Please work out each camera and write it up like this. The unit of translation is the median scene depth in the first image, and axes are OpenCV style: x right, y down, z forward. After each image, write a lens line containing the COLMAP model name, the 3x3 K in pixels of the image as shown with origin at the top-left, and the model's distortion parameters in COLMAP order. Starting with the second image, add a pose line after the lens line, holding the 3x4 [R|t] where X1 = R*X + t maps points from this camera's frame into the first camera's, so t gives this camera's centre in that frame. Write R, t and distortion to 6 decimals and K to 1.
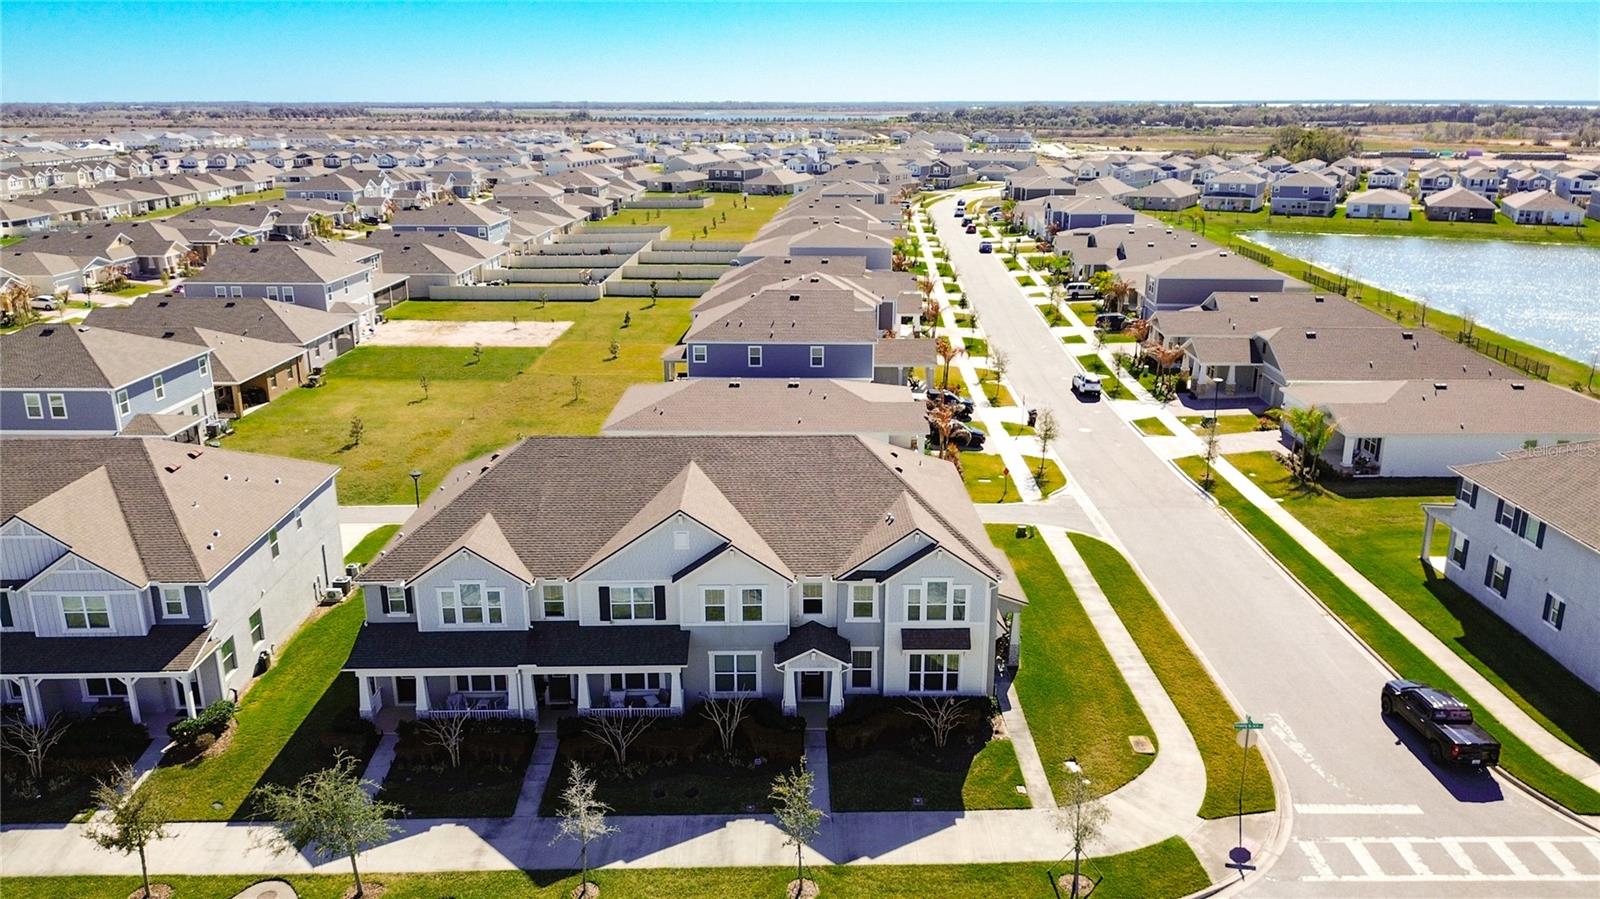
lens RADIAL K [[1174.5, 0, 800.0], [0, 1174.5, 449.5], [0, 0, 1]] dist [0.059138, -0.085004]
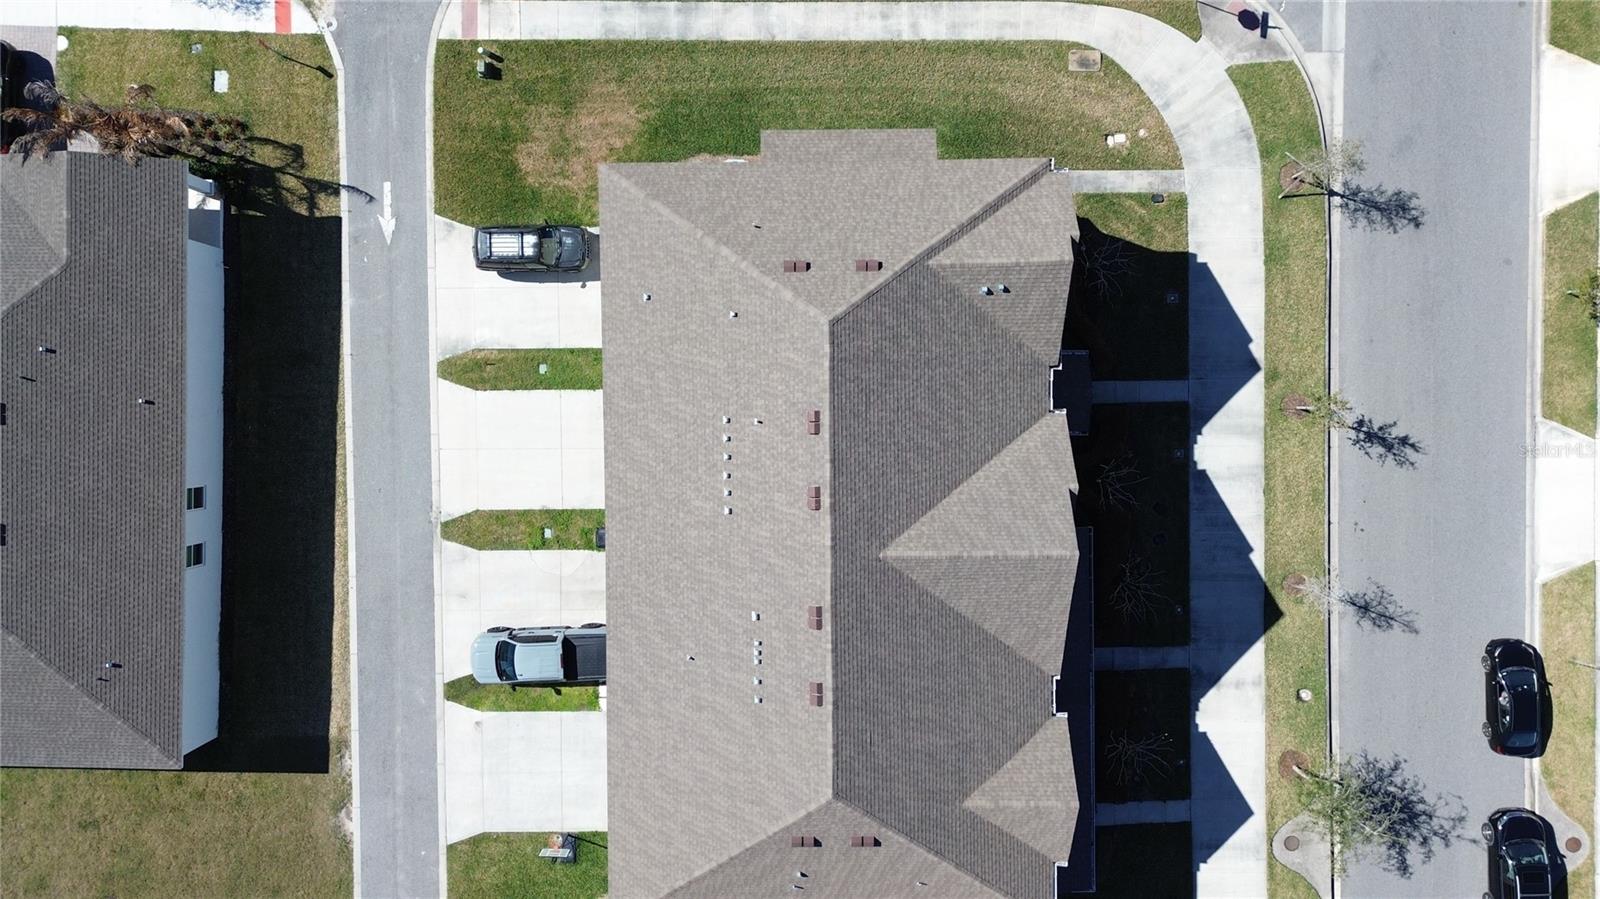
lens RADIAL K [[1174.5, 0, 800.0], [0, 1174.5, 449.5], [0, 0, 1]] dist [0.059138, -0.085004]
pose [[0.009761, -0.999611, -0.026135, -0.009545], [0.287832, -0.022221, 0.957423, -0.630694], [-0.957631, -0.016868, 0.287503, 0.766533]]
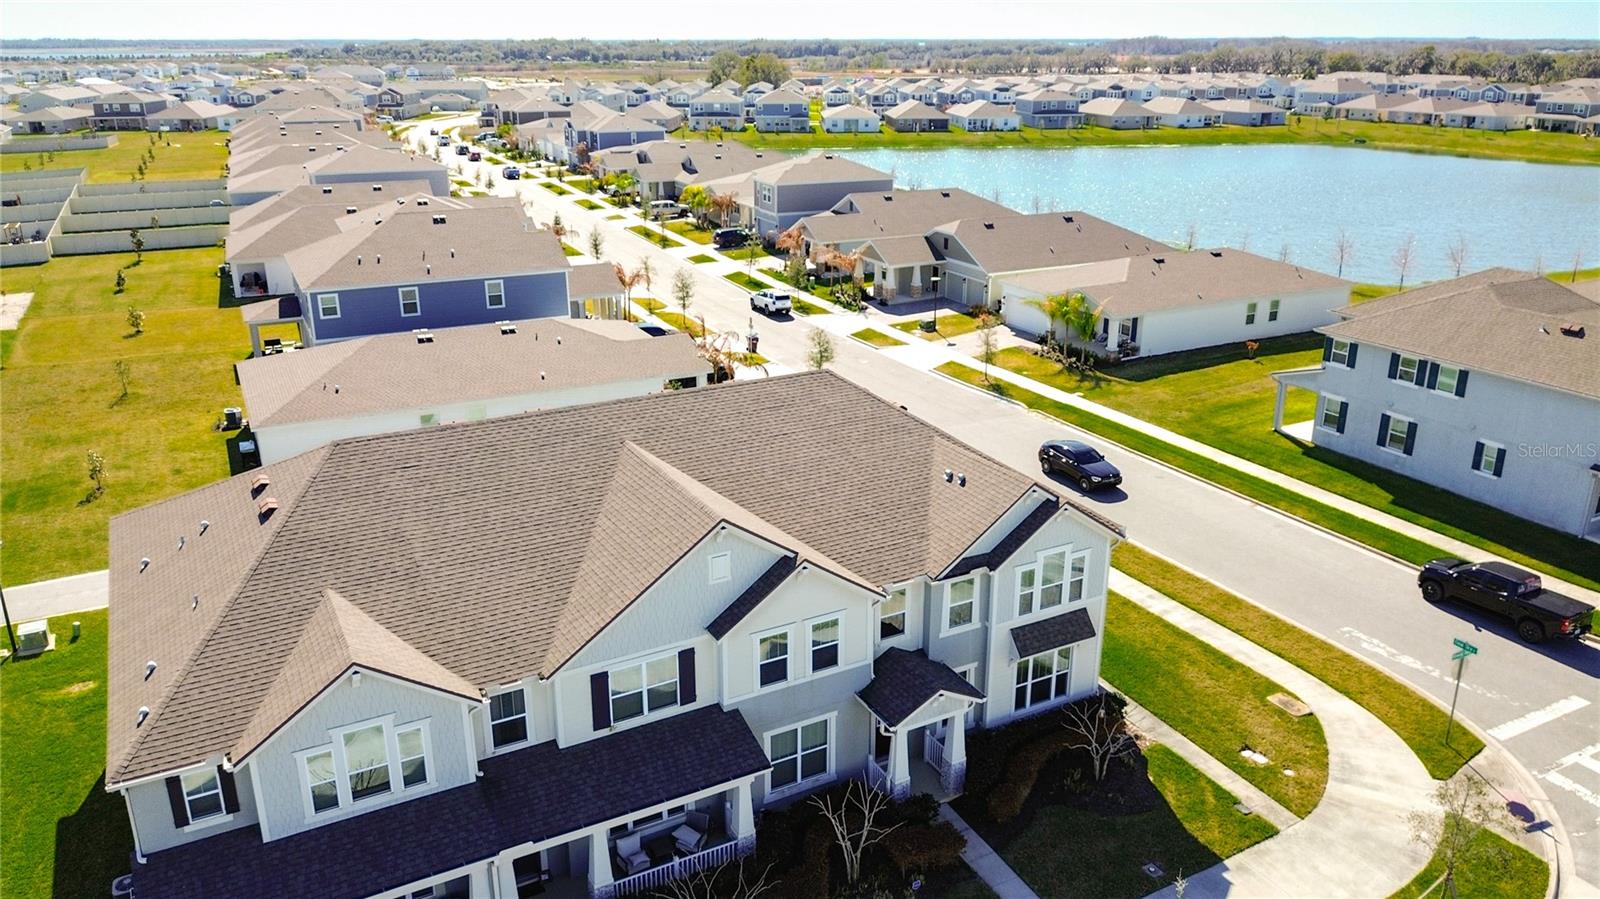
lens RADIAL K [[1174.5, 0, 800.0], [0, 1174.5, 449.5], [0, 0, 1]] dist [0.059138, -0.085004]
pose [[0.882765, -0.155226, 0.443431, -0.264776], [0.134752, 0.987841, 0.077541, -0.020076], [-0.450076, -0.008697, 0.892948, 0.361074]]
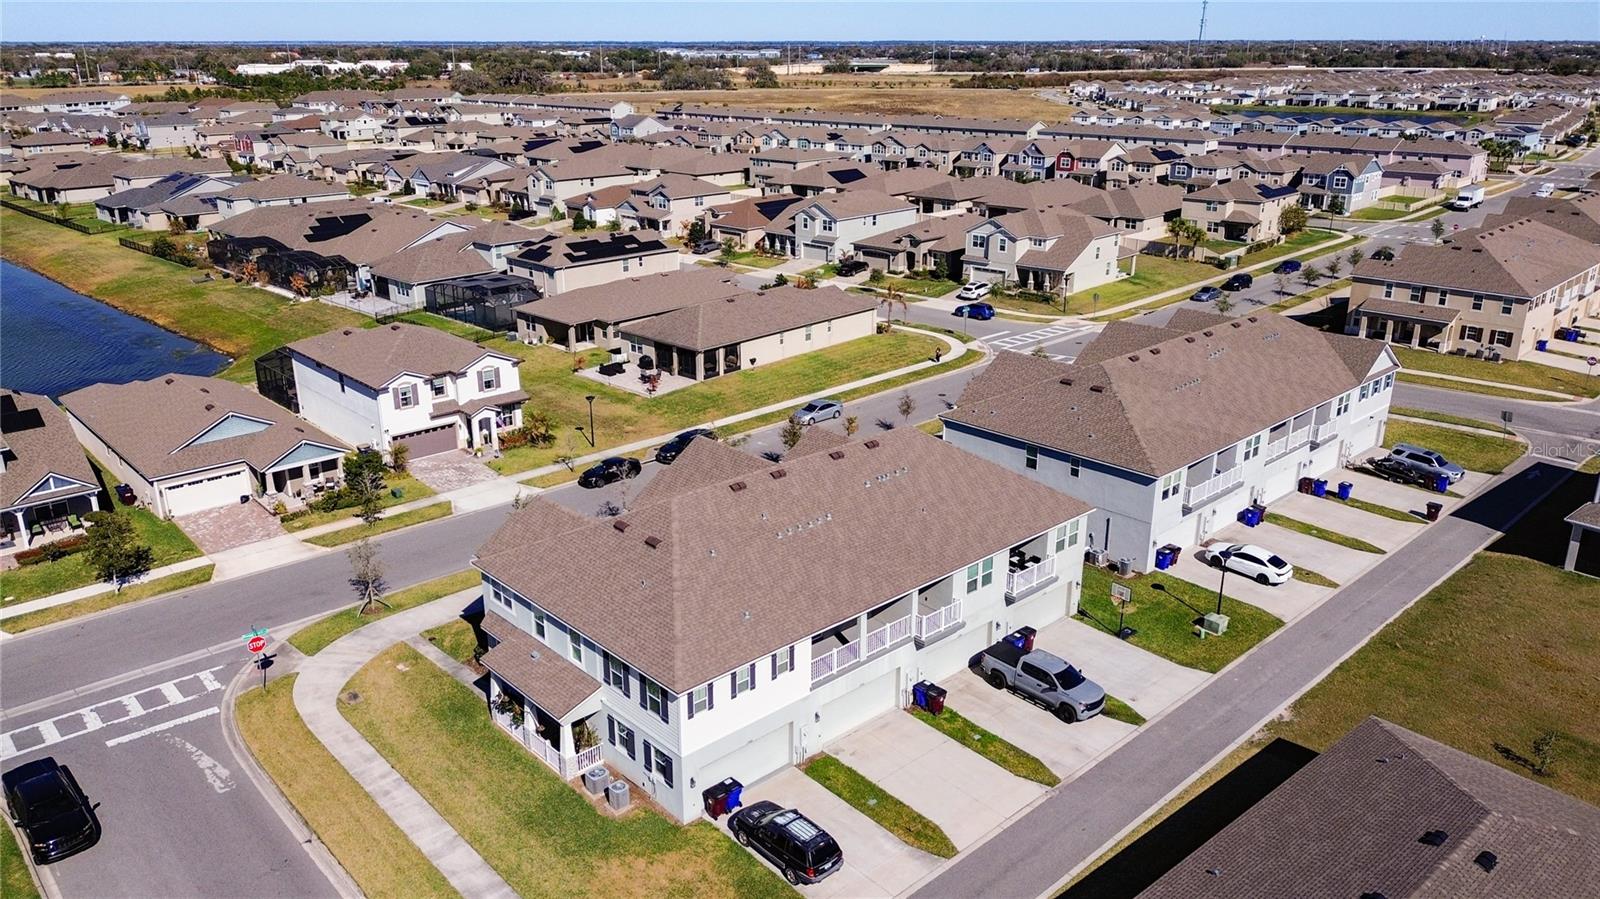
lens RADIAL K [[1174.5, 0, 800.0], [0, 1174.5, 449.5], [0, 0, 1]] dist [0.059138, -0.085004]
pose [[-0.749092, 0.223074, -0.623778, 0.510306], [-0.189371, 0.830203, 0.524310, -0.516898], [0.634823, 0.510882, -0.579655, 1.484559]]
